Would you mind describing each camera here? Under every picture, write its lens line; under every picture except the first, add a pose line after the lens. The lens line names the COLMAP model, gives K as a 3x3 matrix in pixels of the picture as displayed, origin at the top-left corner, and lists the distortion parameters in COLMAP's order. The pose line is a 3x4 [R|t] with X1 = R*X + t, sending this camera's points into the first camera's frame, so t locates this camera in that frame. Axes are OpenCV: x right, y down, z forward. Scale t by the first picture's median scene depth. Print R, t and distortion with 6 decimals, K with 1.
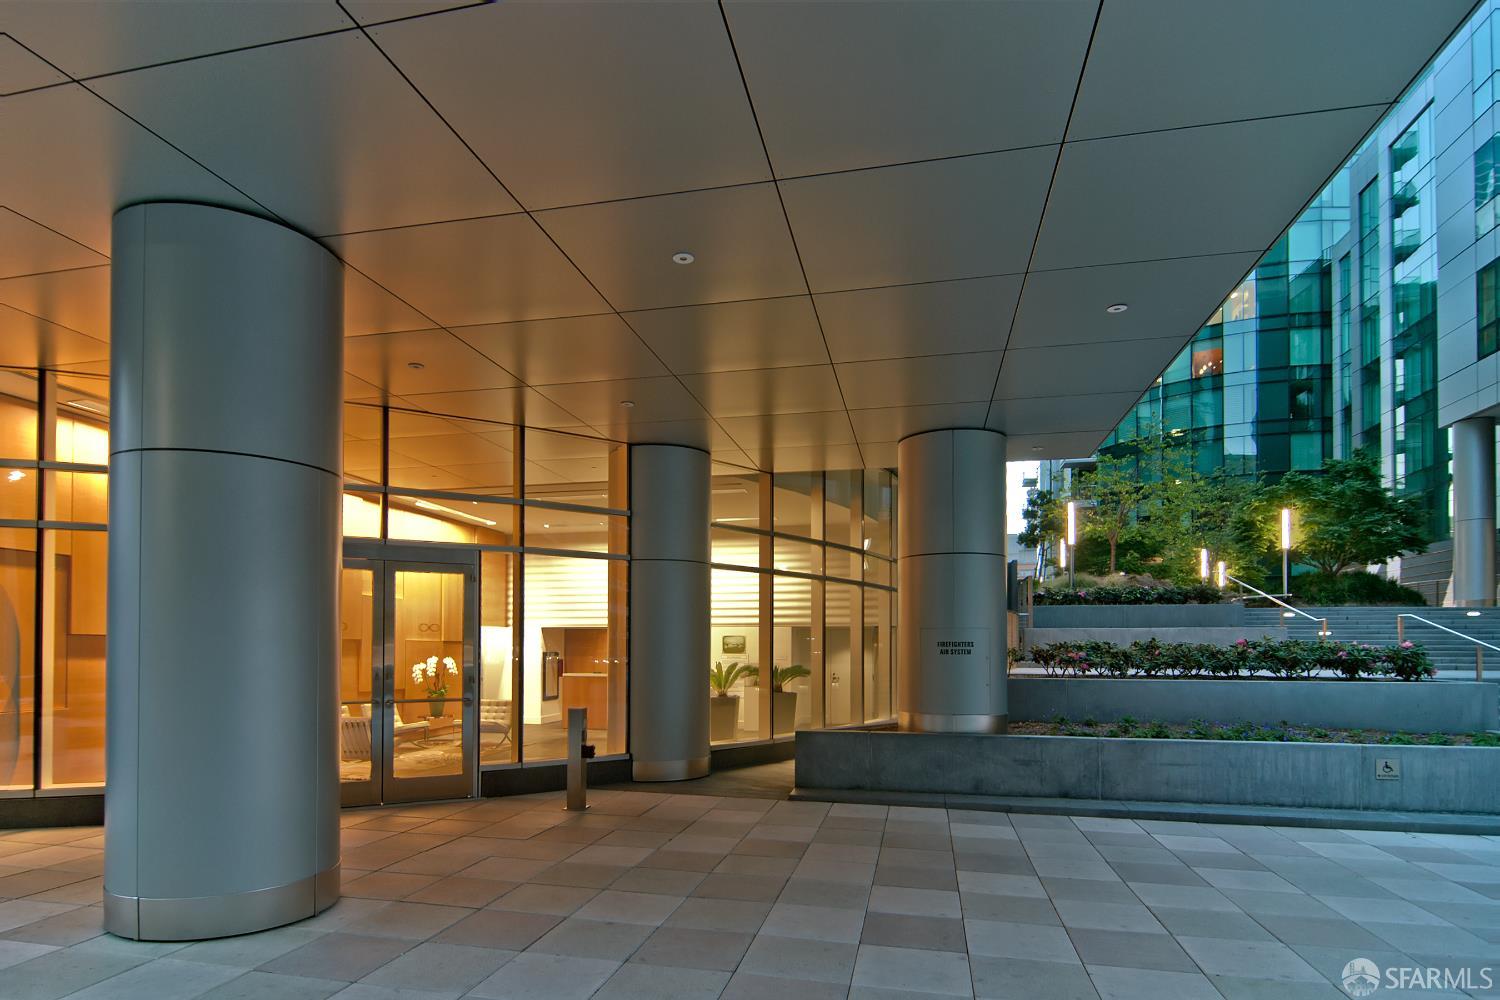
lens RADIAL K [[826.5, 0, 745.2], [0, 826.5, 532.7], [0, 0, 1]] dist [-0.003306, -0.002019]
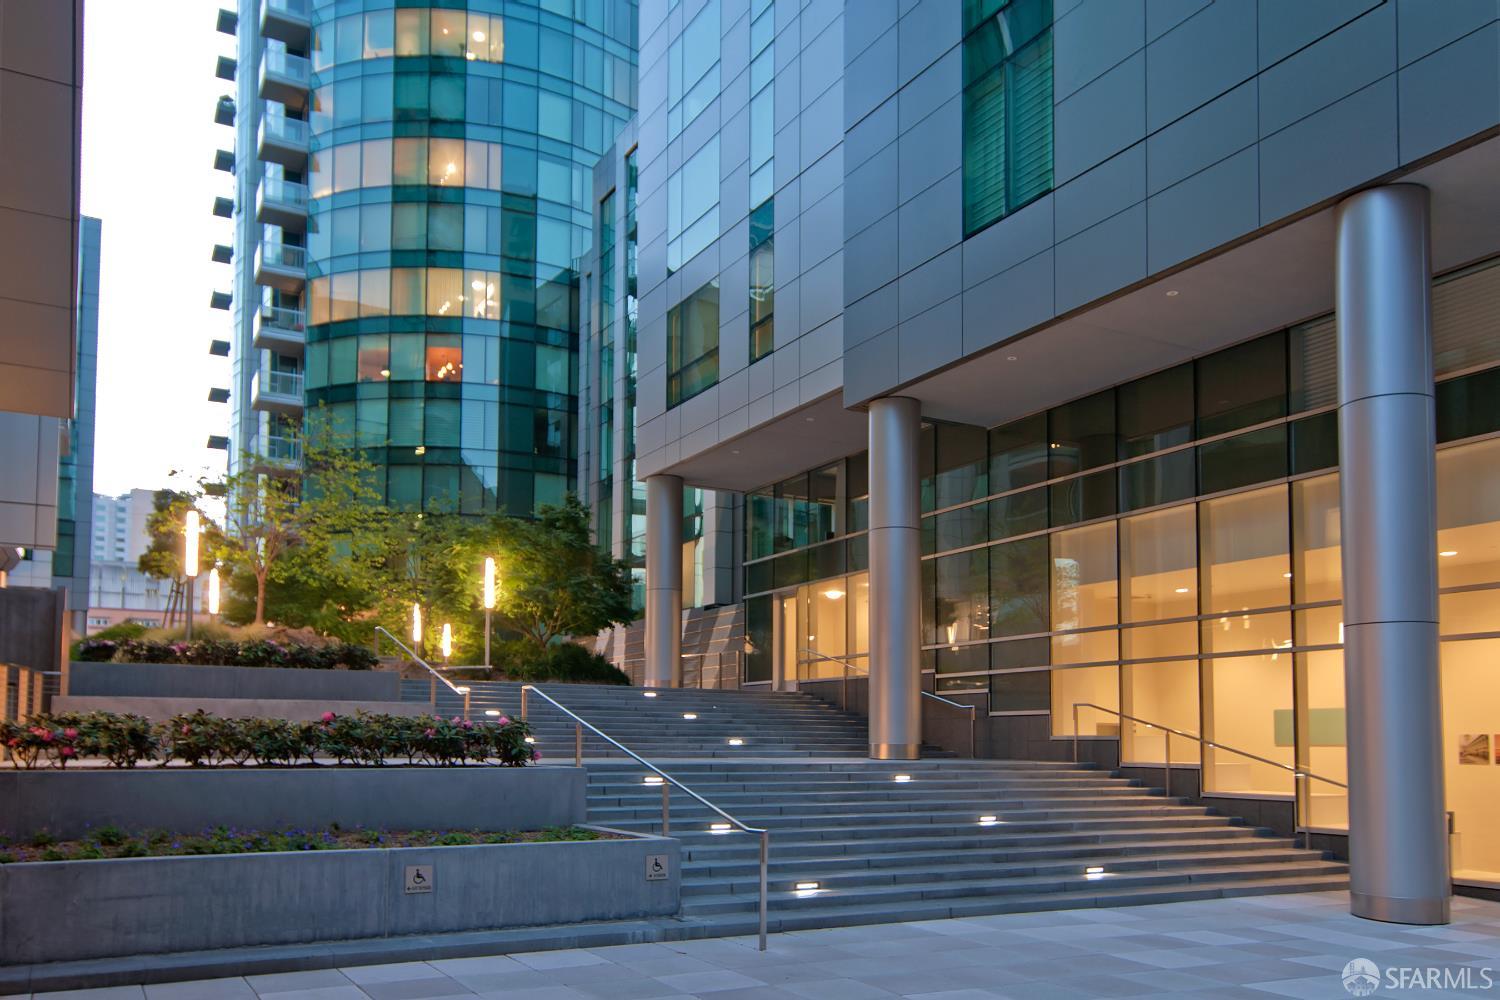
lens RADIAL K [[1160.4, 0, 750.0], [0, 1160.4, 500.0], [0, 0, 1]] dist [0.008330, 0.012582]
pose [[0.744514, 0.137645, 0.653263, 0.119398], [-0.094025, 0.990380, -0.101519, 0.007697], [-0.660953, 0.014159, 0.750294, -0.014201]]
